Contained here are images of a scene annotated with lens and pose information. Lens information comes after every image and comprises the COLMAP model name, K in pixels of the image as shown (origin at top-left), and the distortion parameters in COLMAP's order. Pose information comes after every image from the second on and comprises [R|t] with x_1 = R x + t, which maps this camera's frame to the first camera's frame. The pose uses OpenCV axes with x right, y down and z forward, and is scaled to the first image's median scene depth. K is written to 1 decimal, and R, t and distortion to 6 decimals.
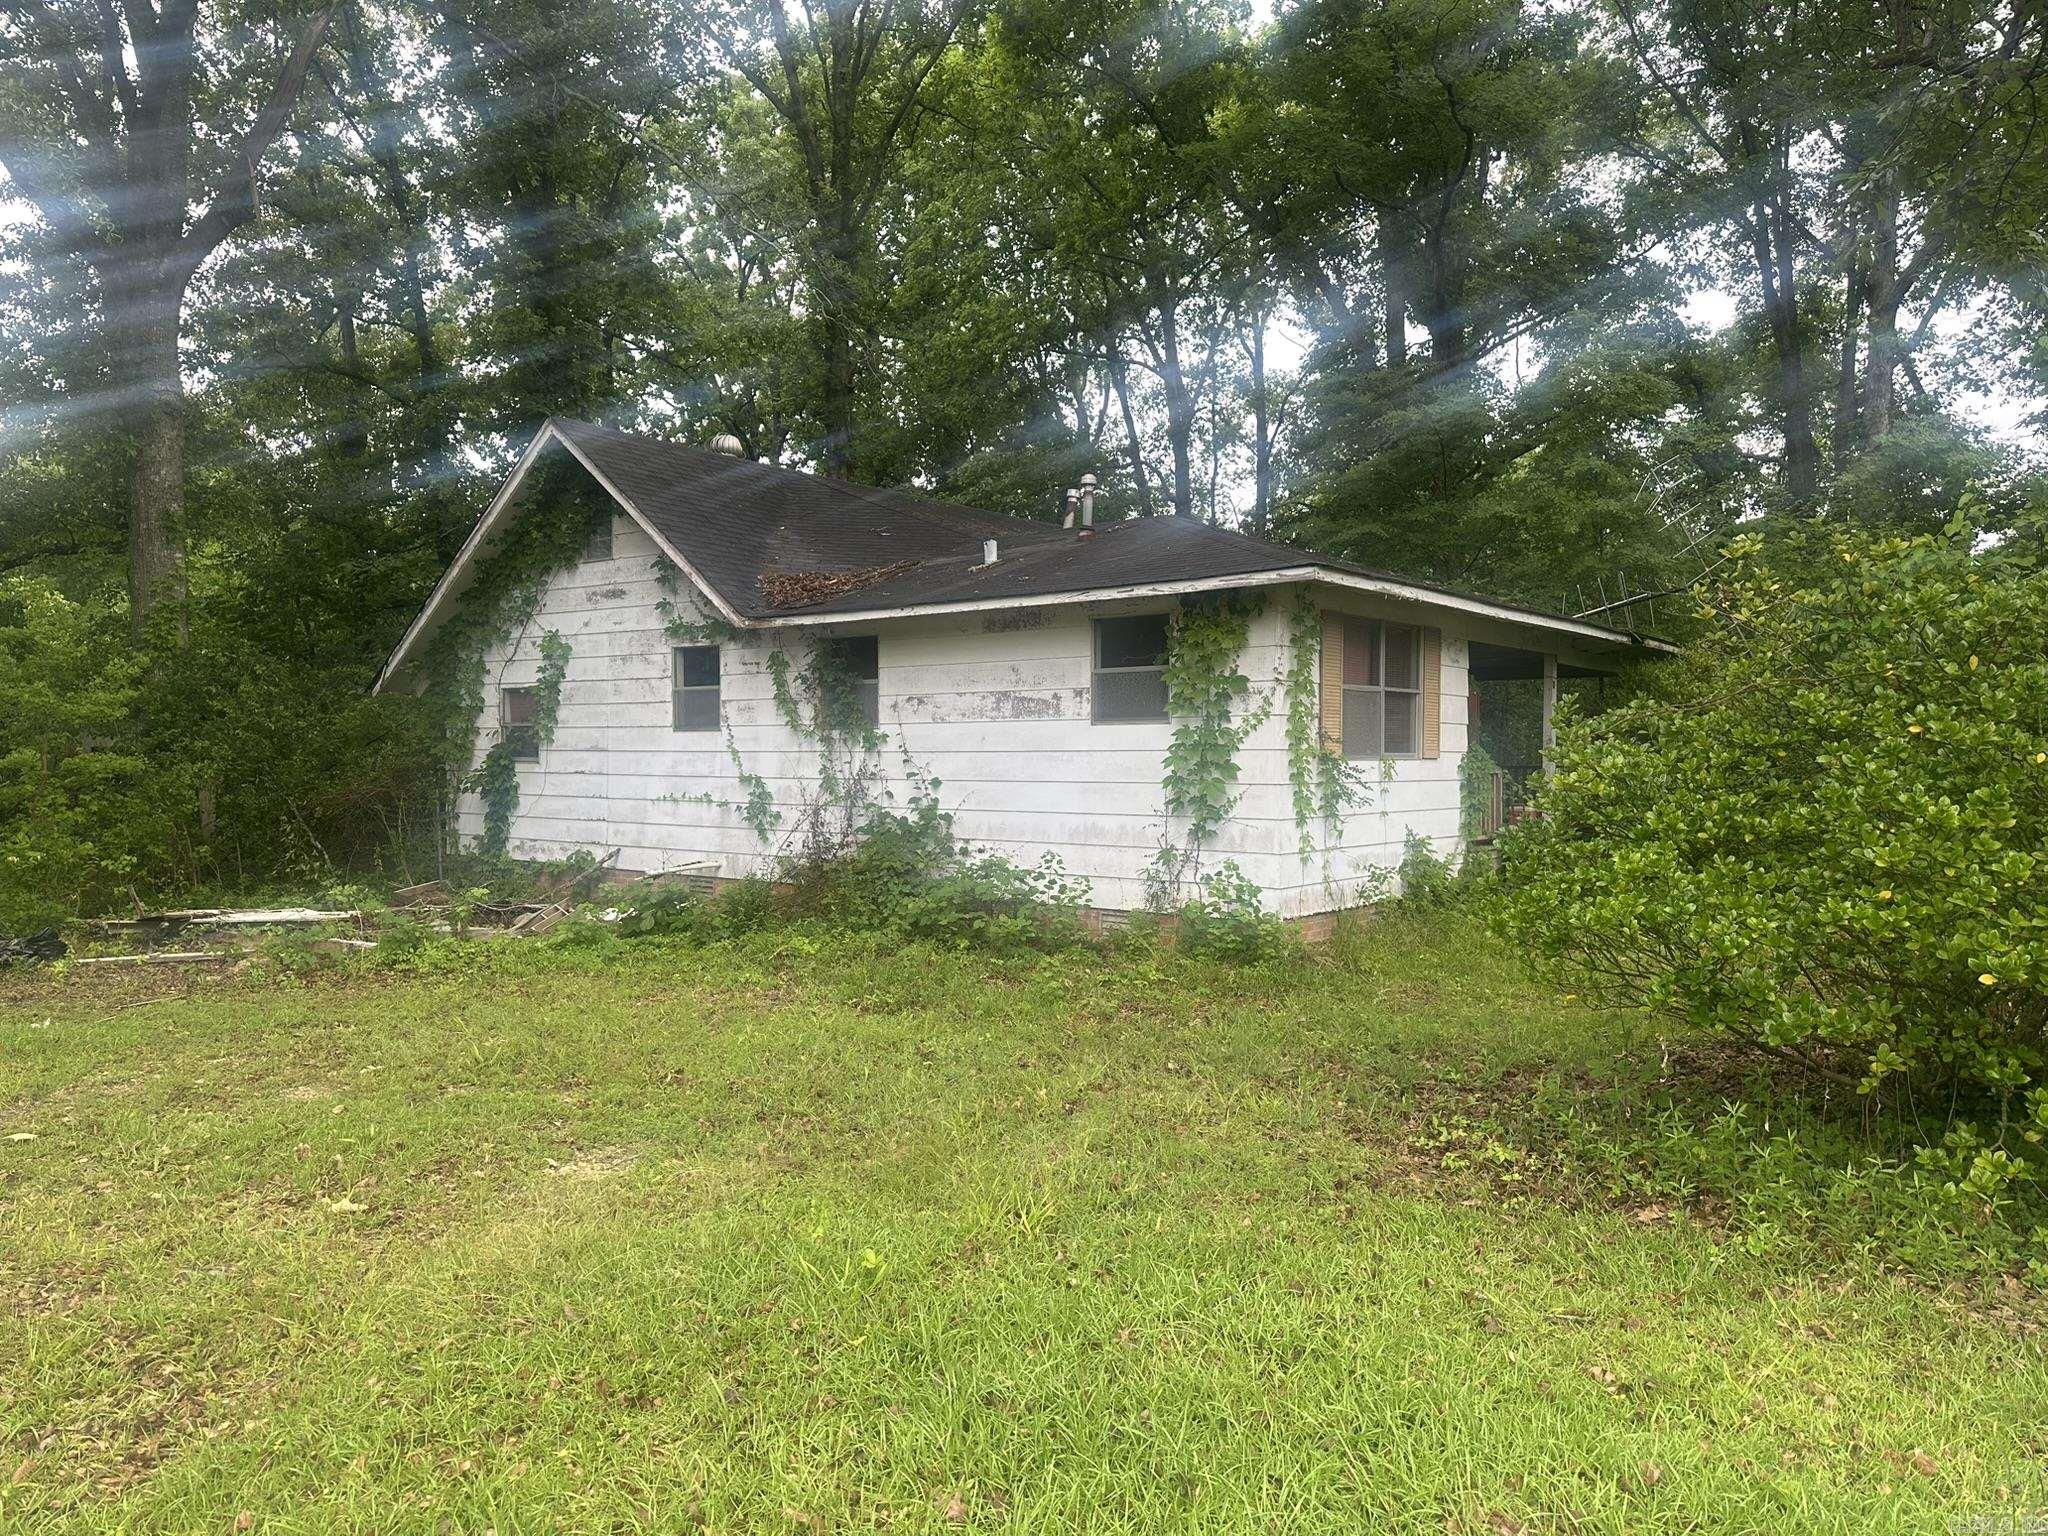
lens RADIAL K [[1433.8, 0, 1024.0], [0, 1433.8, 768.0], [0, 0, 1]] dist [0.132606, -0.000065]
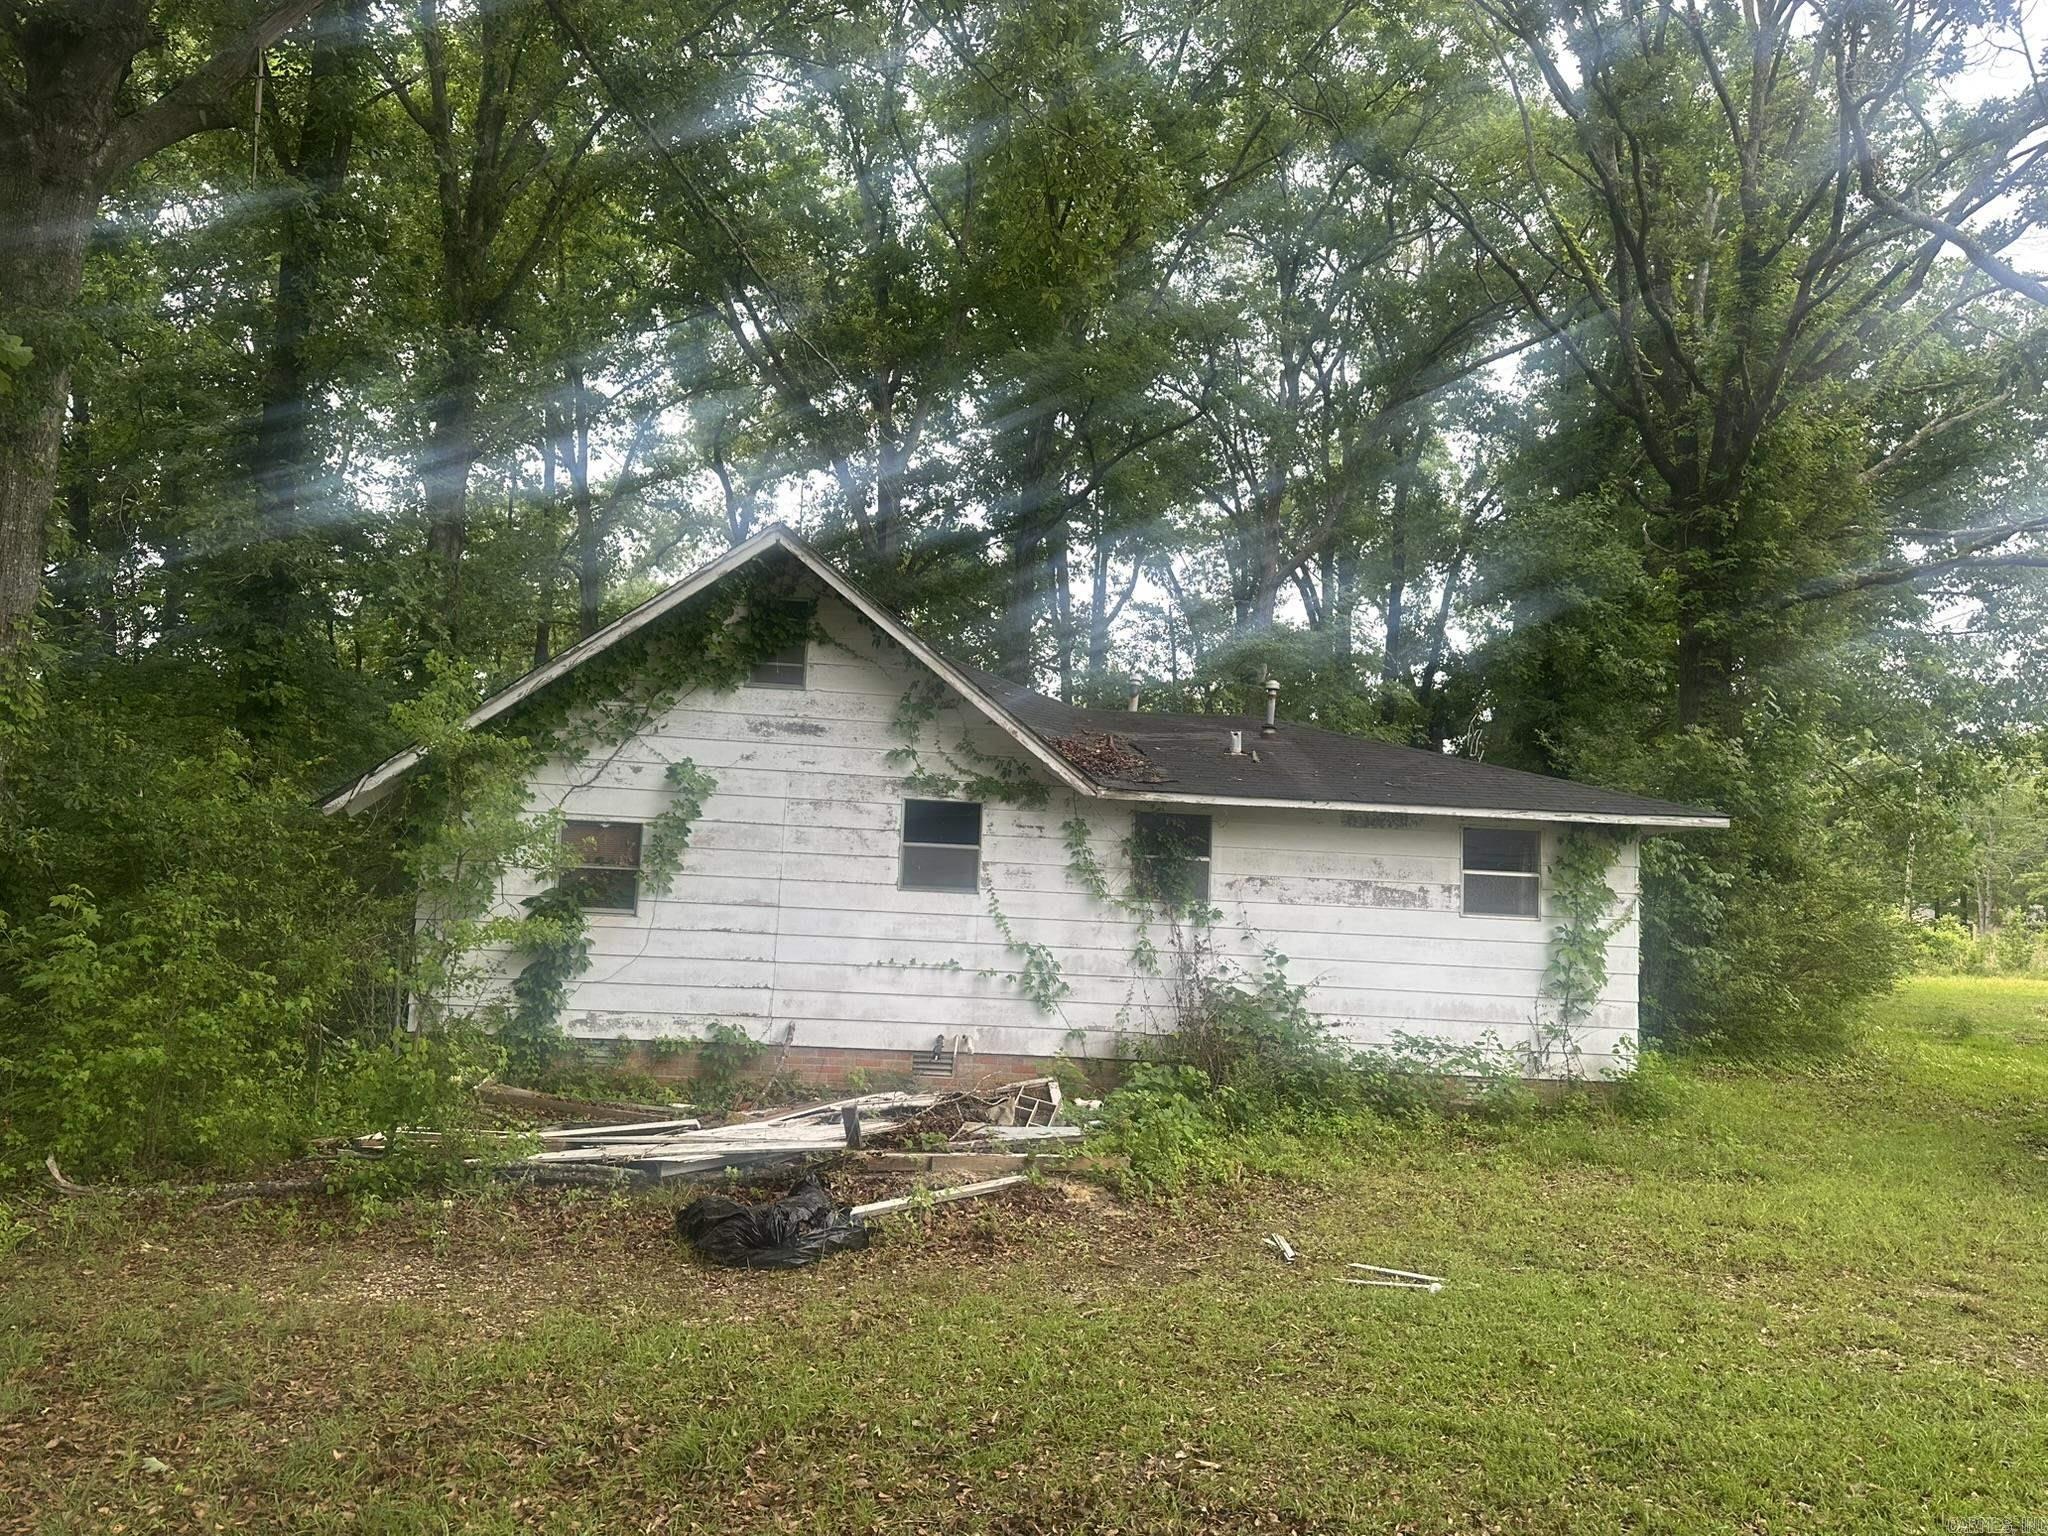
lens RADIAL K [[1433.8, 0, 1024.0], [0, 1433.8, 768.0], [0, 0, 1]] dist [0.132606, -0.000065]
pose [[0.738629, 0.089455, 0.668151, -0.853573], [-0.039142, 0.995175, -0.089967, -0.025384], [-0.672975, 0.040299, 0.738567, 0.295515]]
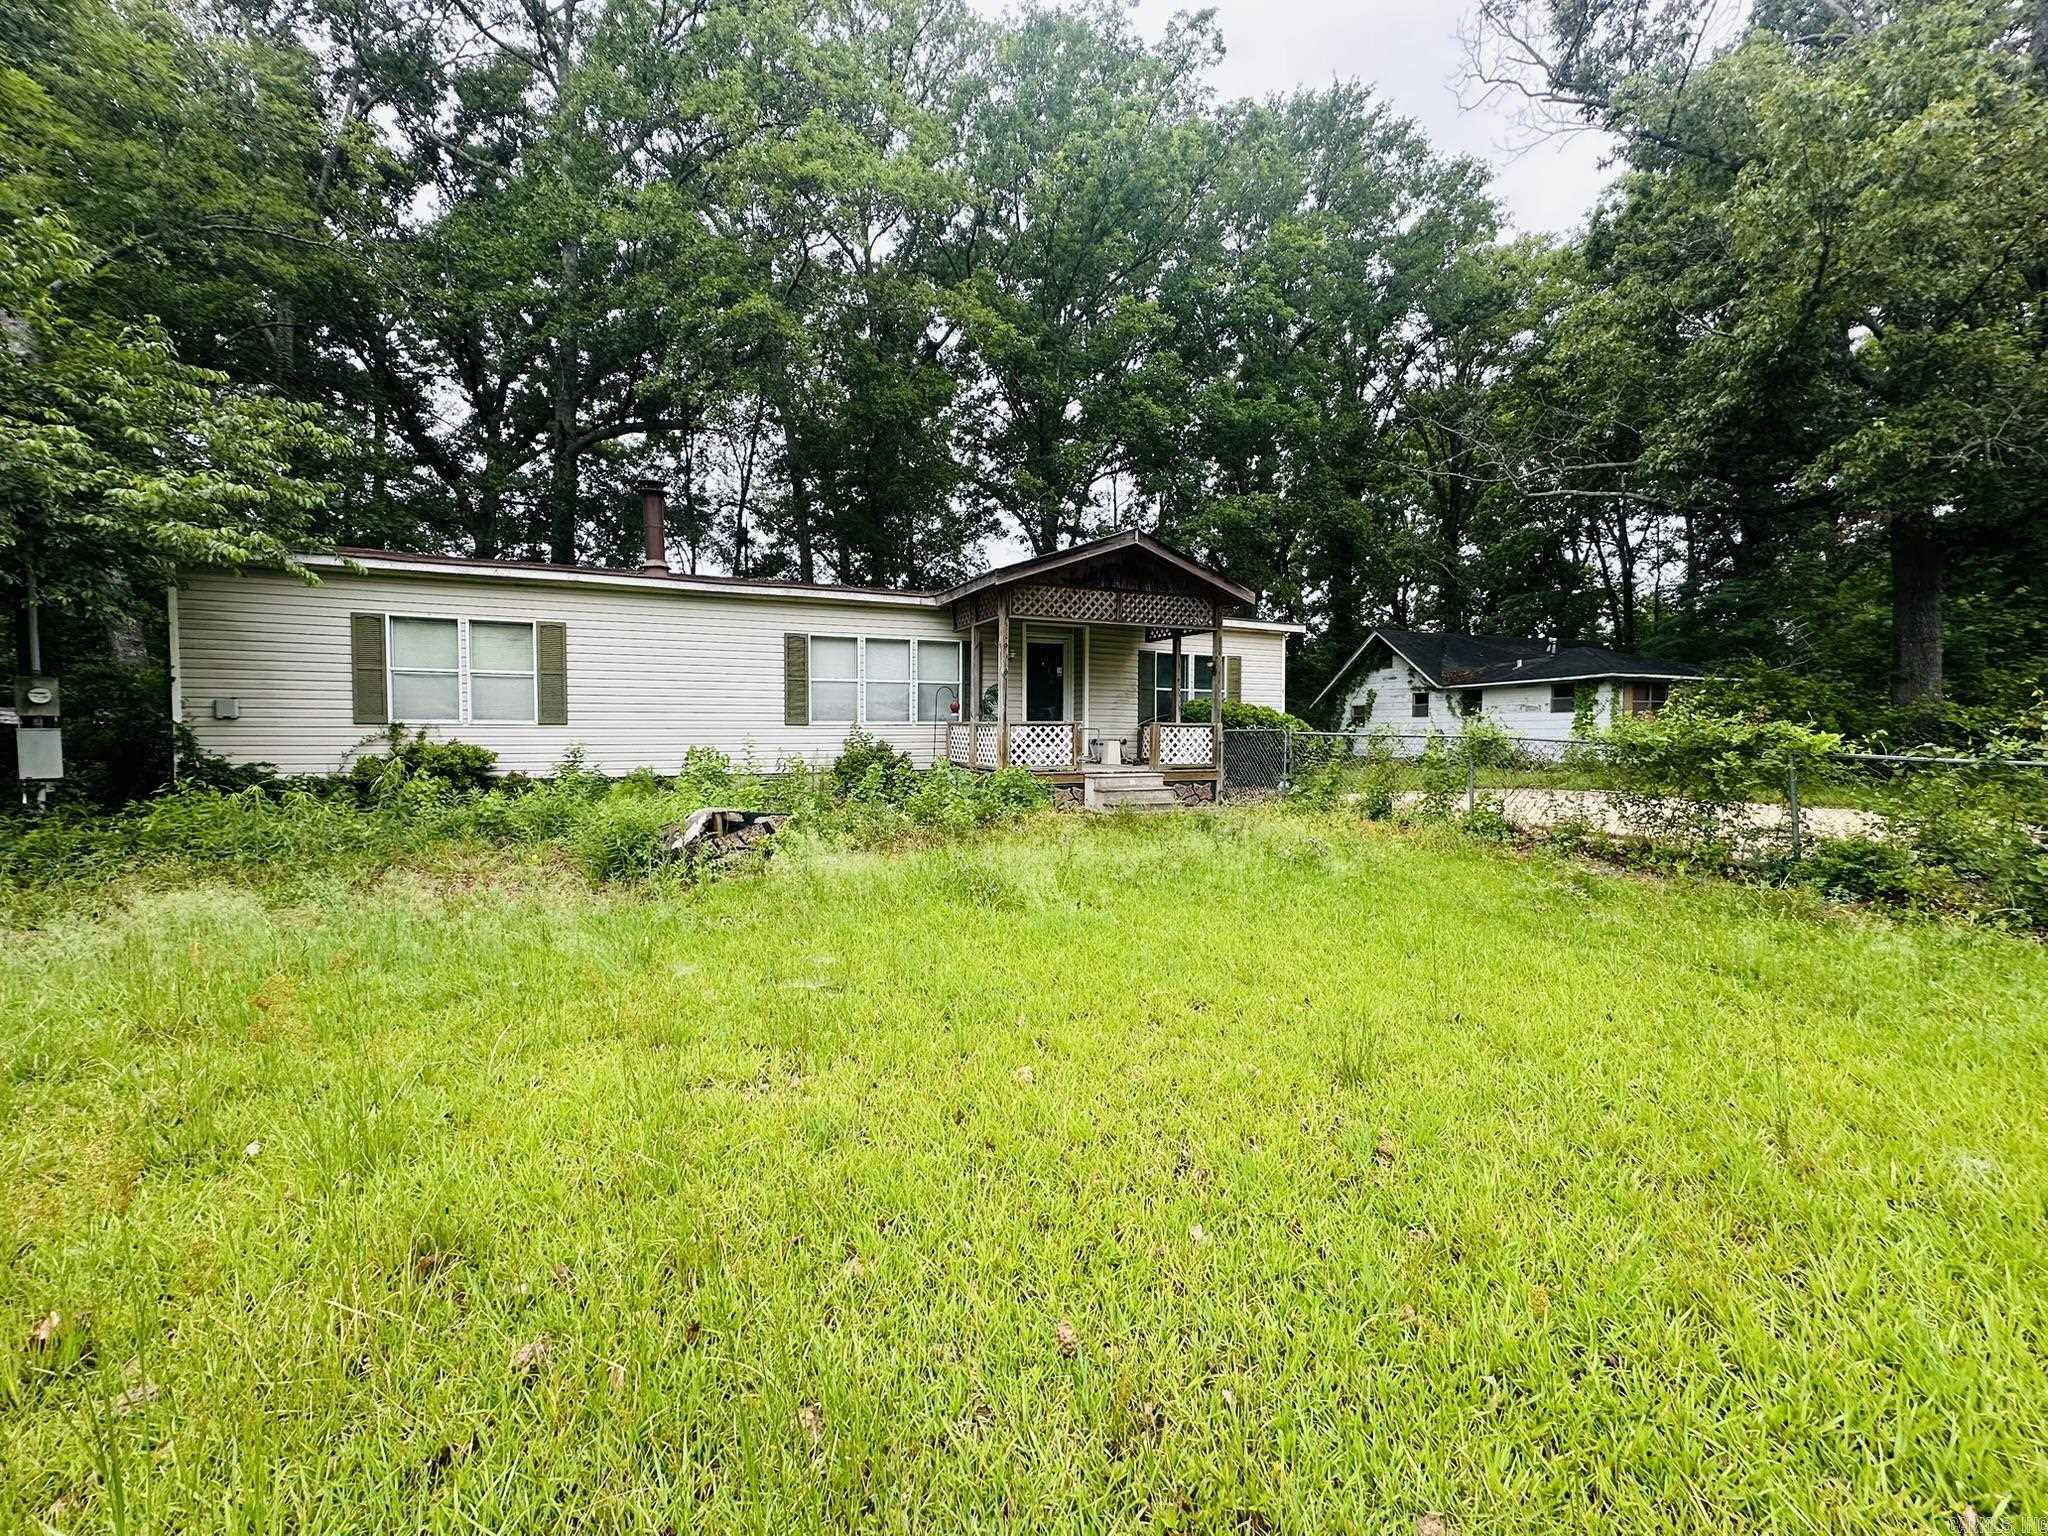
lens RADIAL K [[814.8, 0, 1031.3], [0, 814.8, 757.6], [0, 0, 1]] dist [-0.001814, -0.000218]
pose [[0.843813, 0.006136, -0.536603, 0.036587], [0.006952, 0.999726, 0.022363, 0.022575], [0.536593, -0.022601, 0.843539, -1.219951]]
